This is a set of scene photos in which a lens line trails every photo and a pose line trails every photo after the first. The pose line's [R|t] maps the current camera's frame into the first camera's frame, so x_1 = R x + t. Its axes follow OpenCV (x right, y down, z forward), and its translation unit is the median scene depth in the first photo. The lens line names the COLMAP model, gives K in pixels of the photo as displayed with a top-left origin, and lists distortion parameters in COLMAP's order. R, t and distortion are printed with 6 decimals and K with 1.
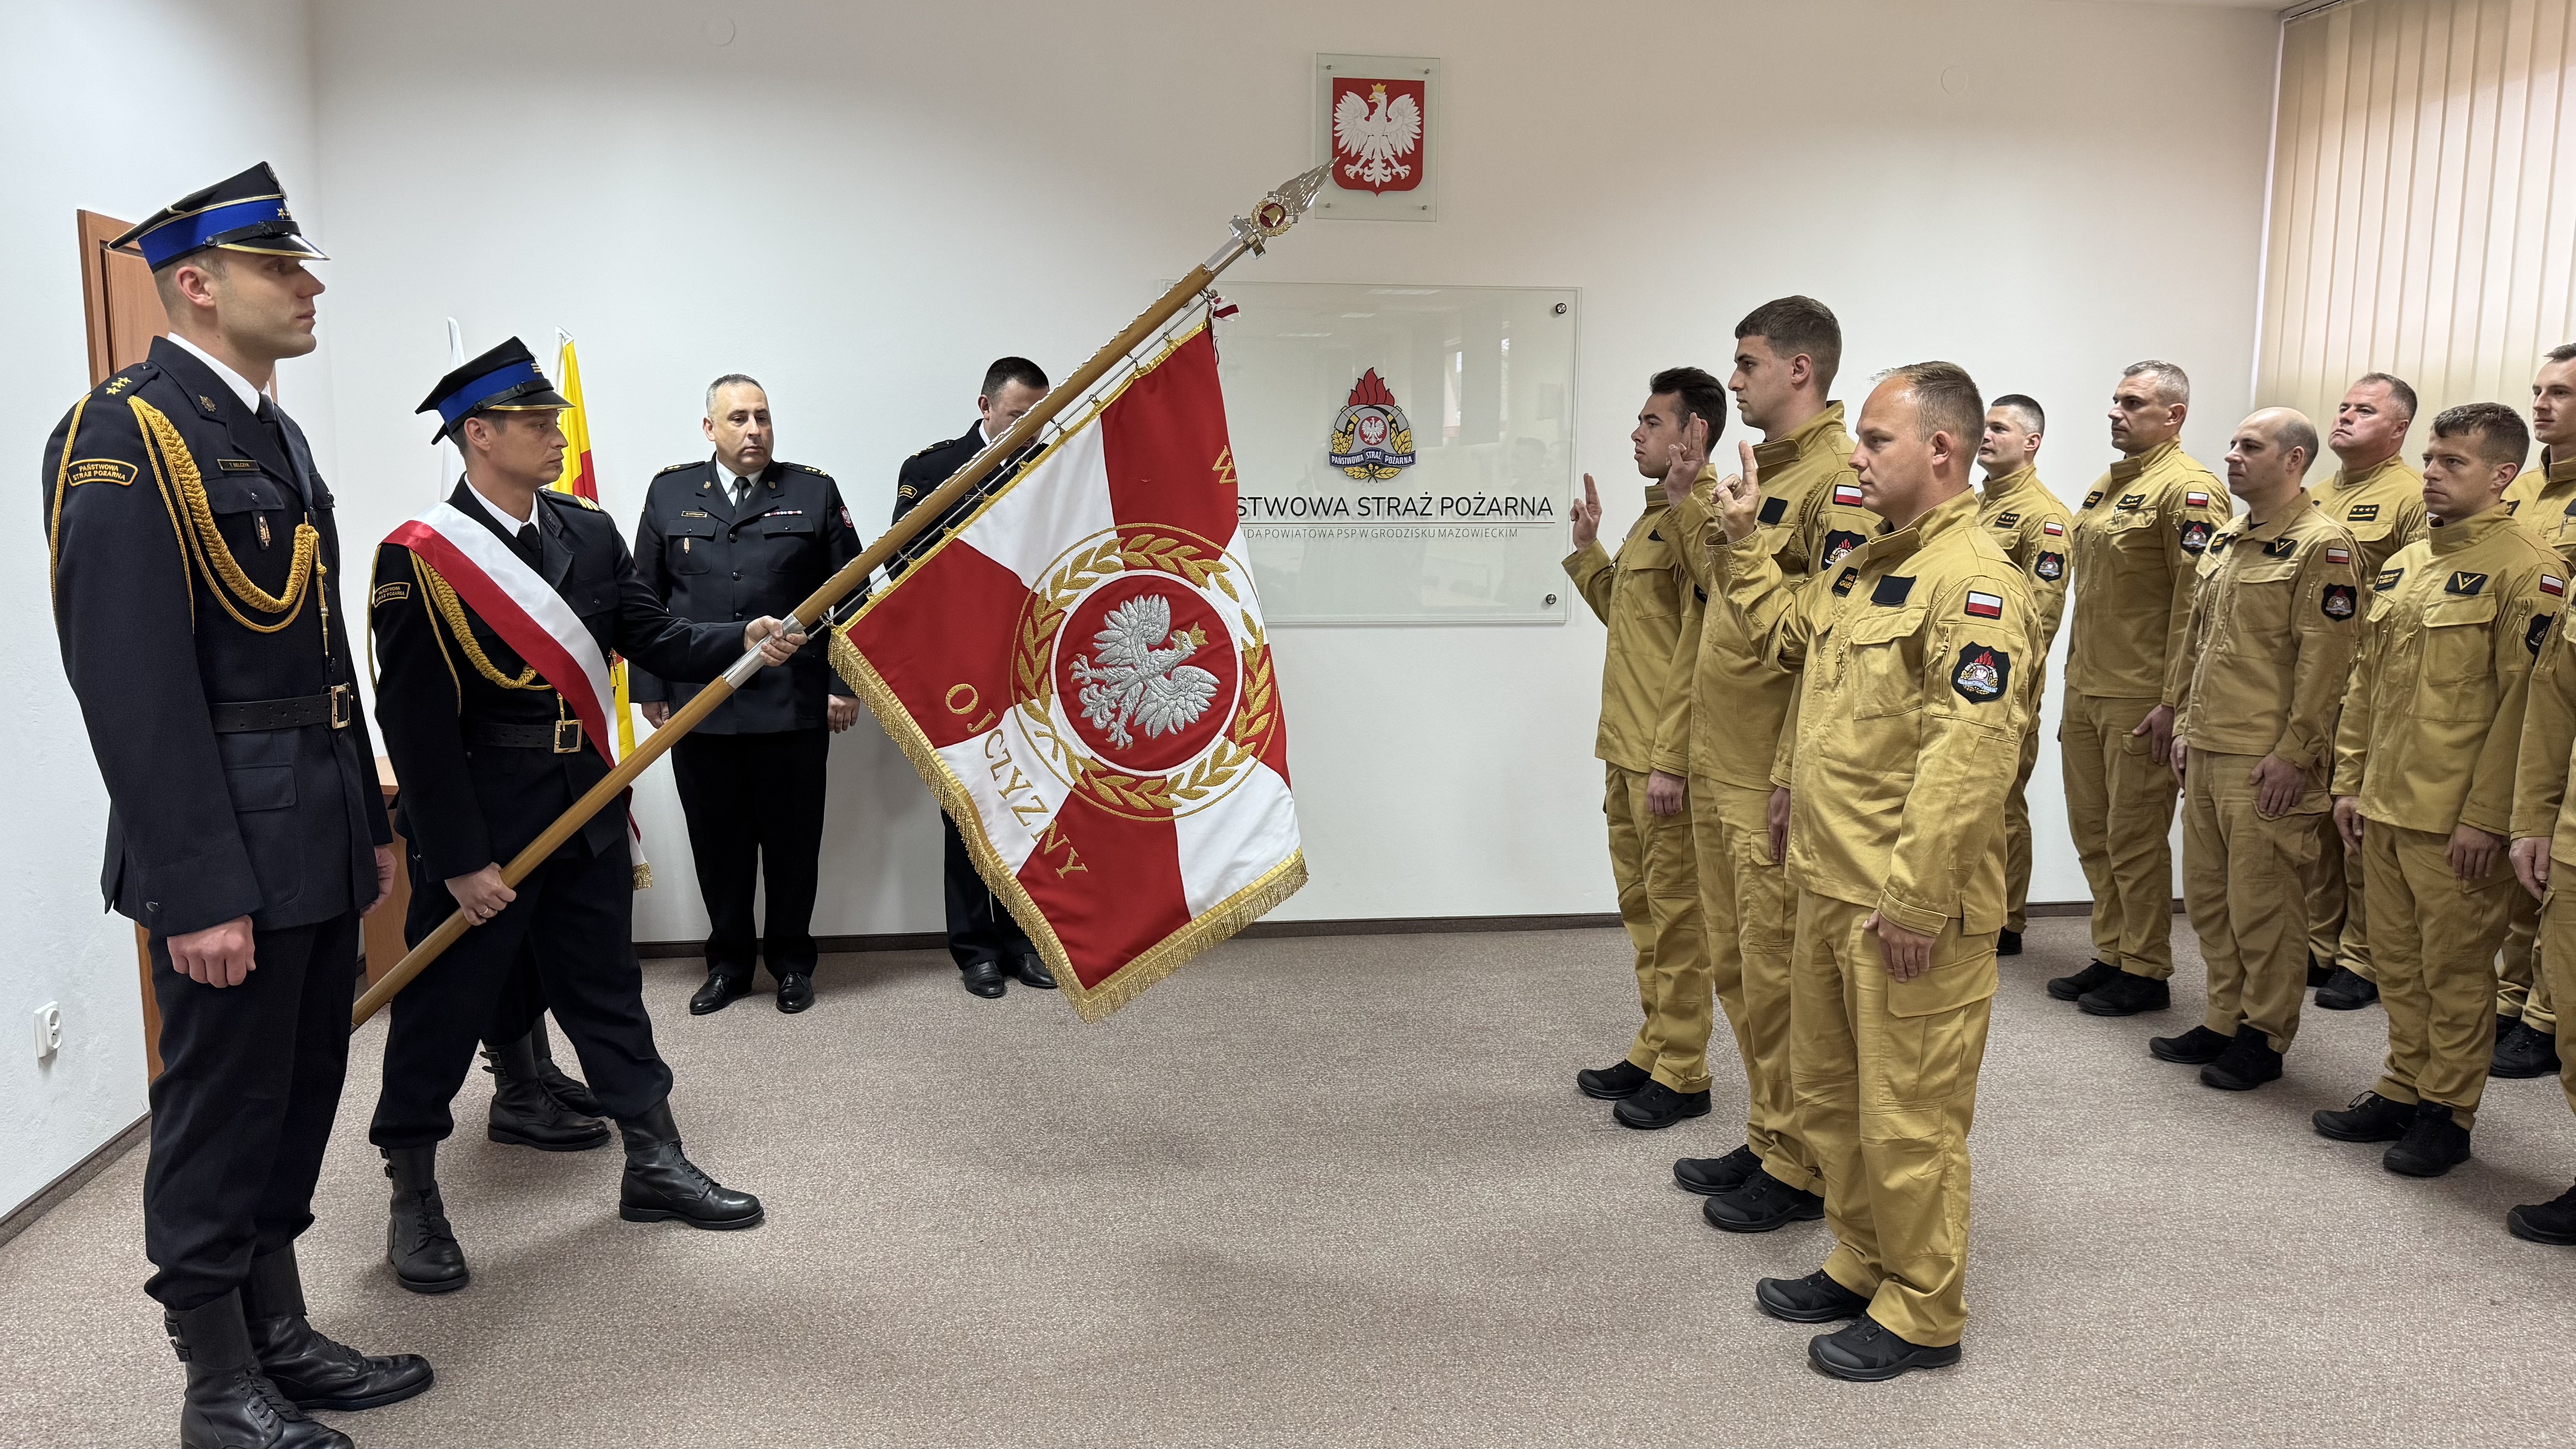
lens RADIAL K [[1756.3, 0, 1289.9], [0, 1756.3, 730.7], [0, 0, 1]] dist [0.021620, -0.029355]
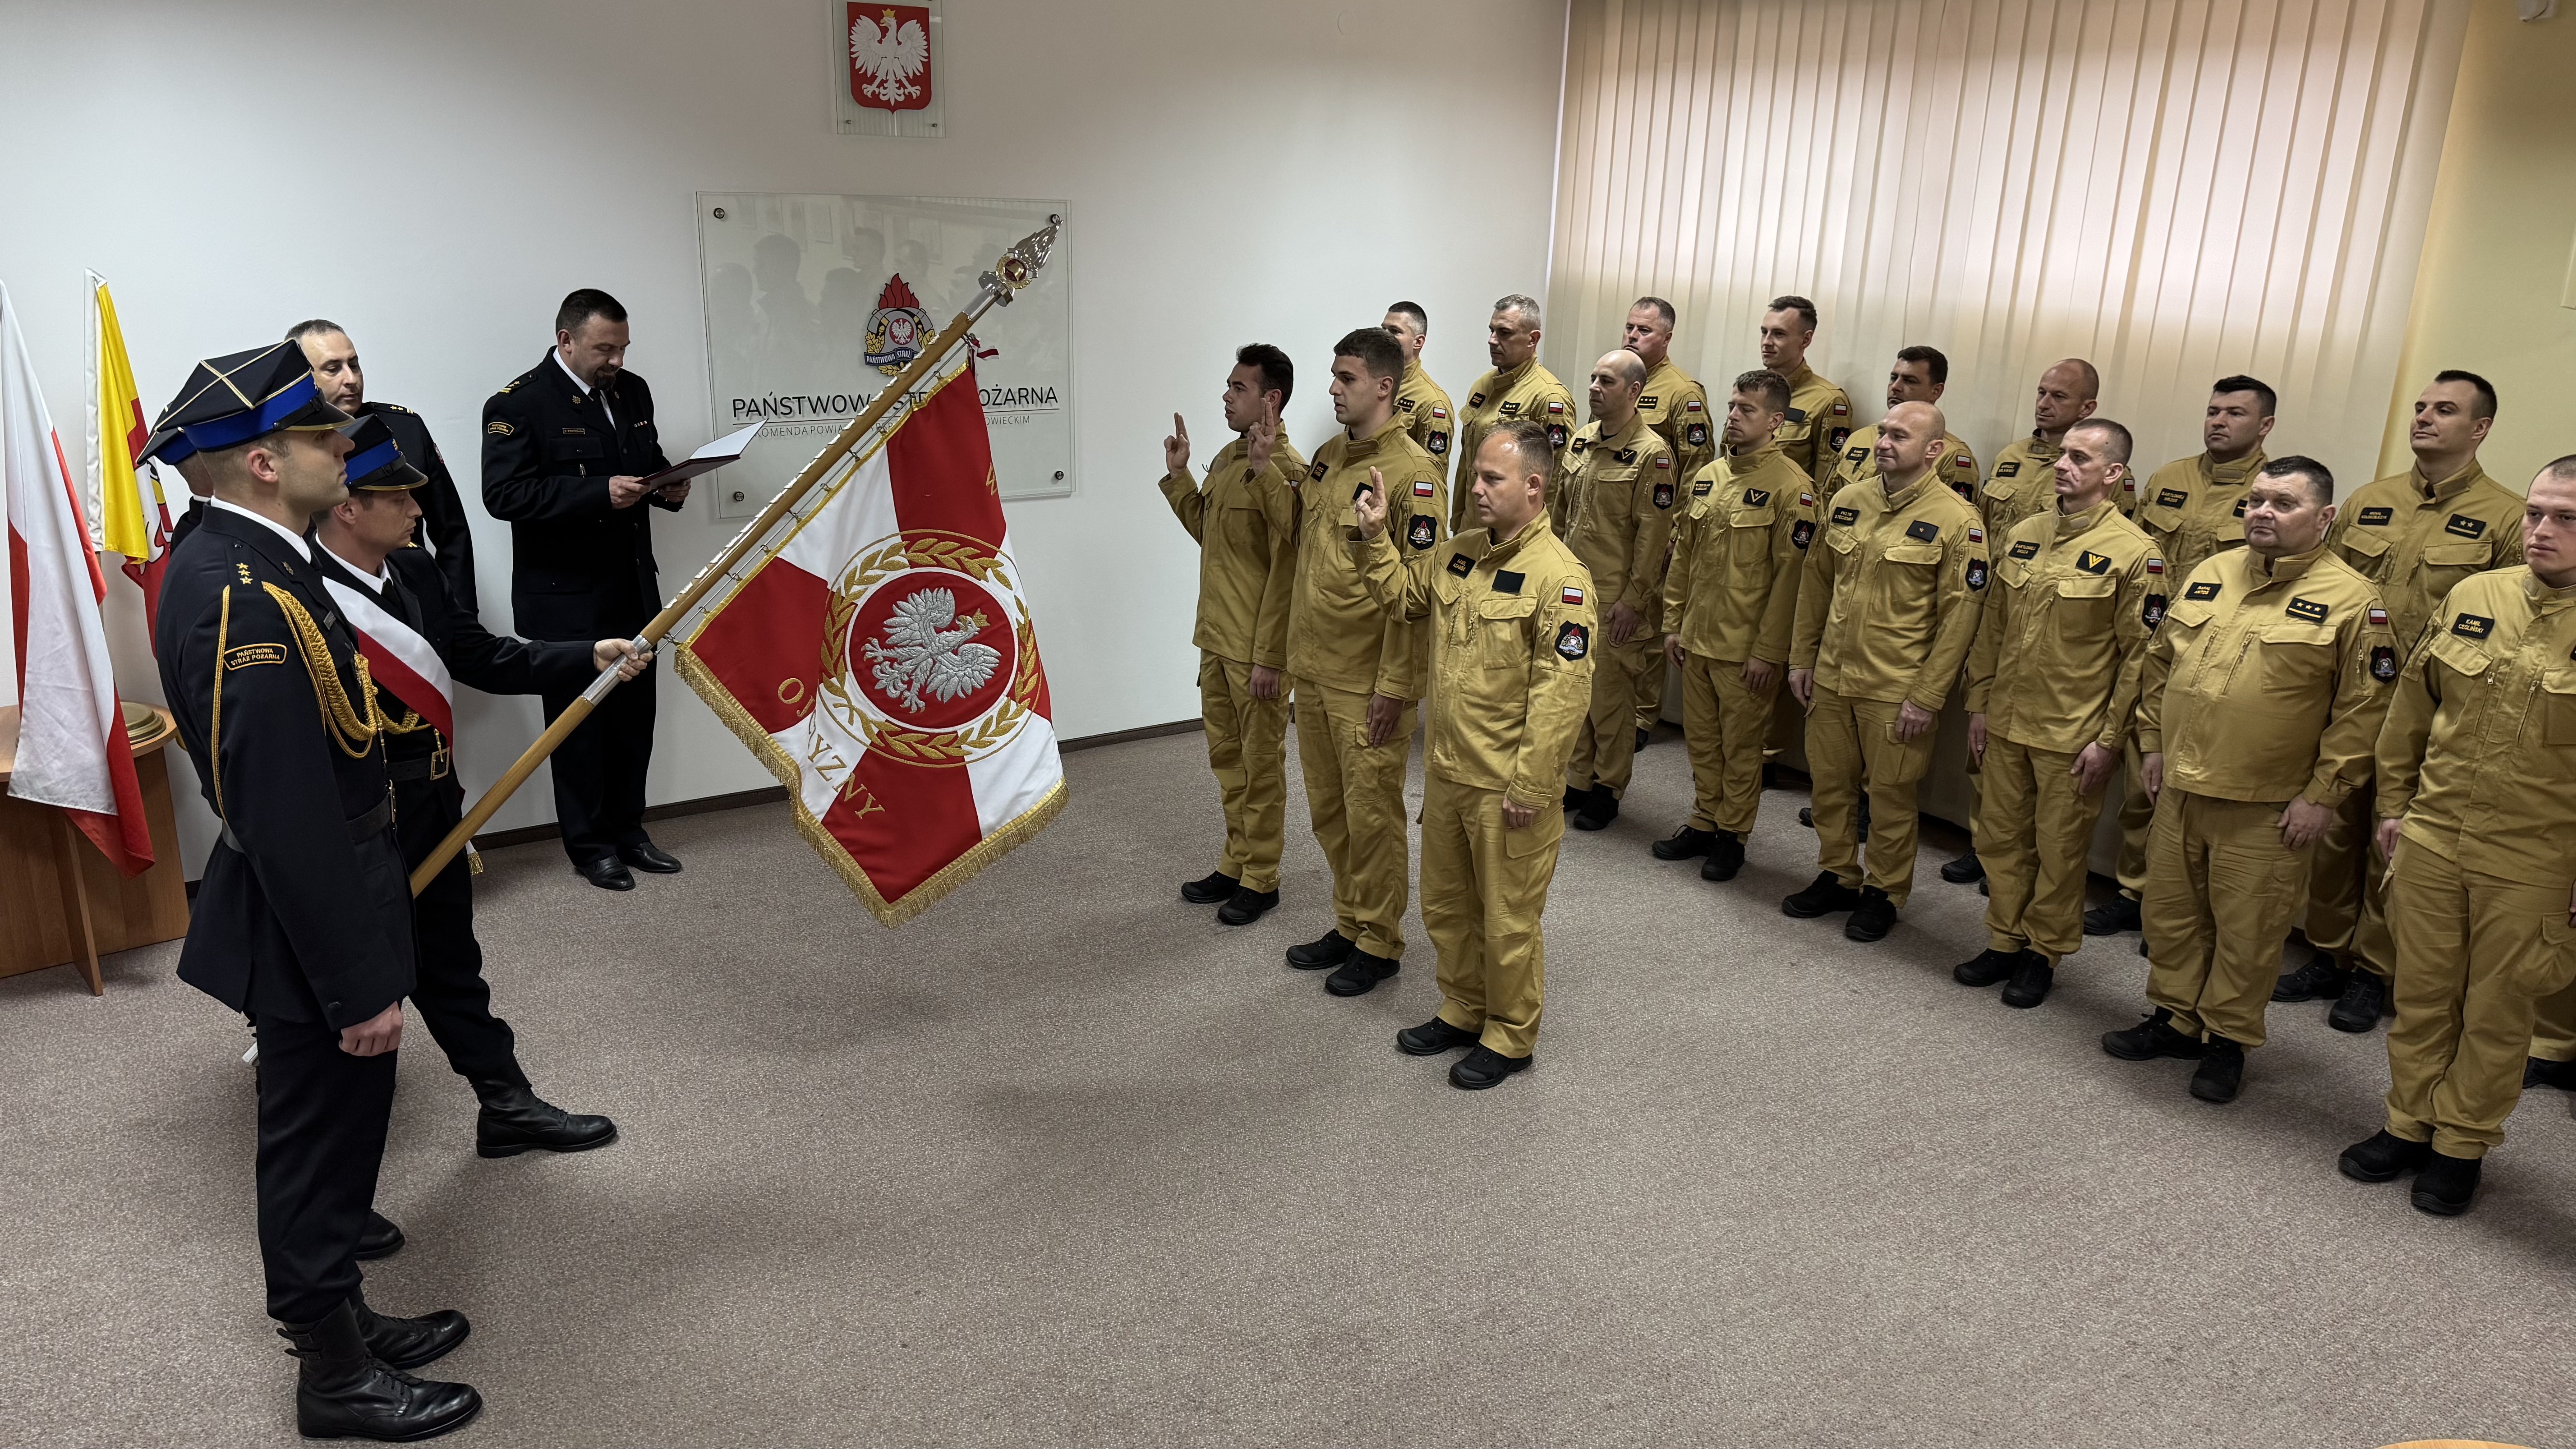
lens RADIAL K [[1756.3, 0, 1288.3], [0, 1756.3, 703.6], [0, 0, 1]] dist [0.021620, -0.029355]
pose [[0.896598, -0.106535, 0.429839, -0.344403], [0.036964, 0.985249, 0.167089, -0.169635], [-0.441299, -0.133923, 0.887310, -0.180878]]
